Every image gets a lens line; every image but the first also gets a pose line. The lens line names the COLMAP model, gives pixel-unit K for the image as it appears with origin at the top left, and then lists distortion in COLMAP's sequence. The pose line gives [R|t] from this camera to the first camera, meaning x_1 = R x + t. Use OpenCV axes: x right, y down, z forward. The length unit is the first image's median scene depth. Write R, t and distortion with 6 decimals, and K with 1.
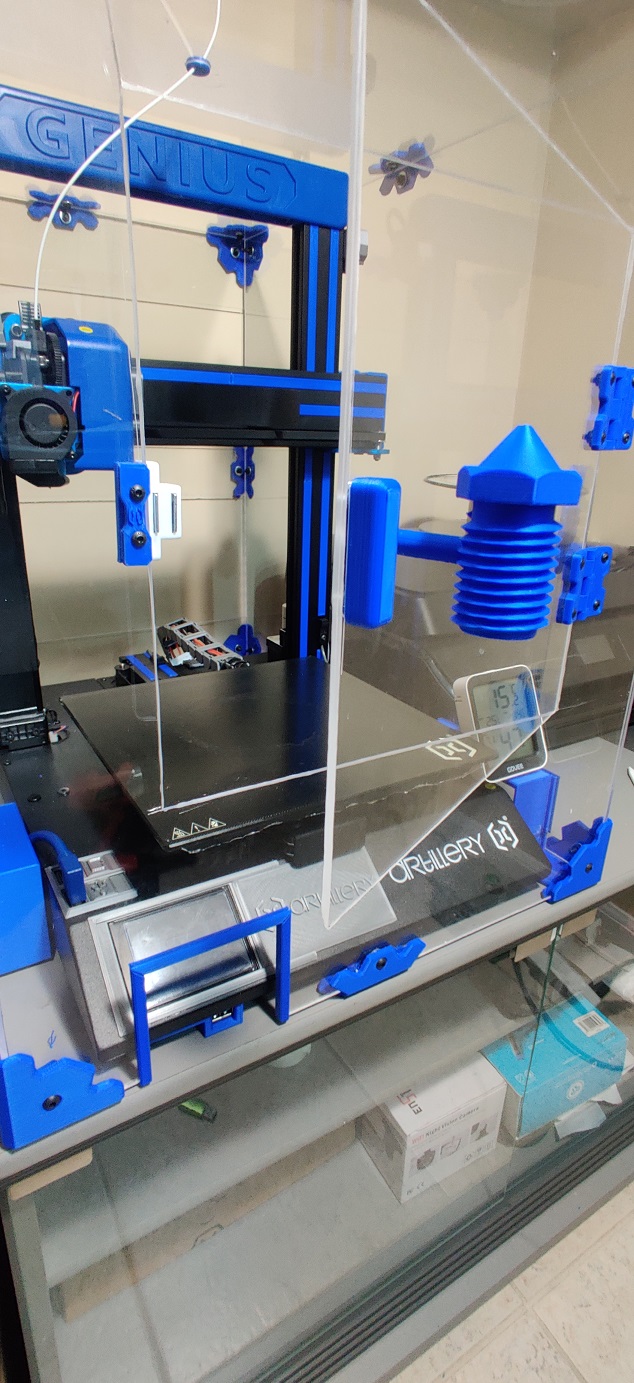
lens RADIAL K [[688.4, 0, 296.2], [0, 688.4, 682.3], [0, 0, 1]] dist [0.001580, 0.000476]
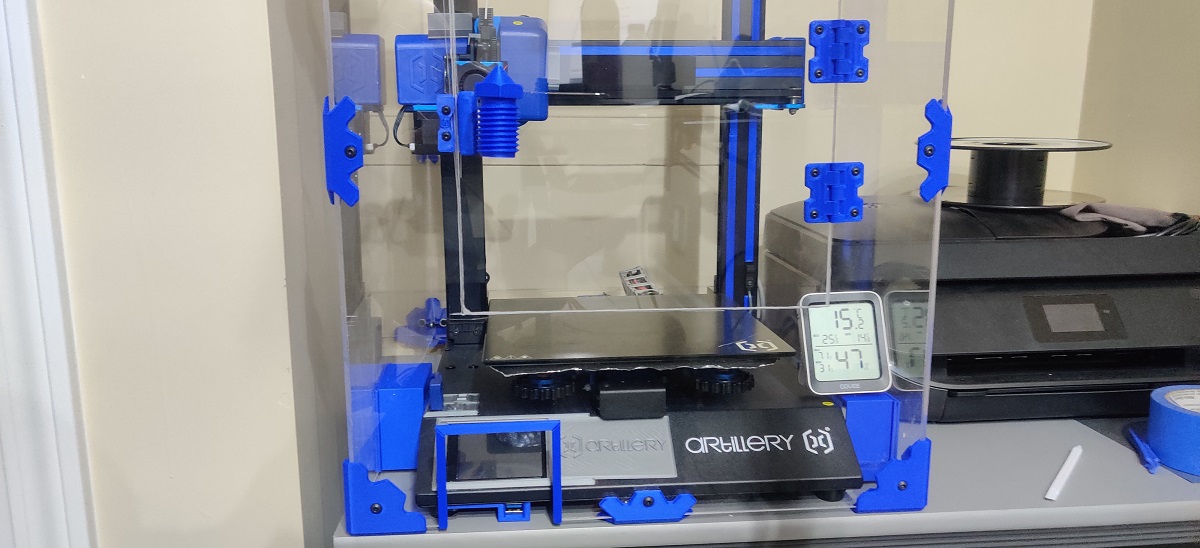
lens RADIAL K [[905.0, 0, 600.0], [0, 905.0, 274.0], [0, 0, 1]] dist [0.045561, -0.003145]
pose [[0.907355, 0.041764, -0.418286, 0.587022], [-0.118030, 0.980336, -0.158149, 0.237894], [0.403456, 0.192868, 0.894441, -0.443971]]
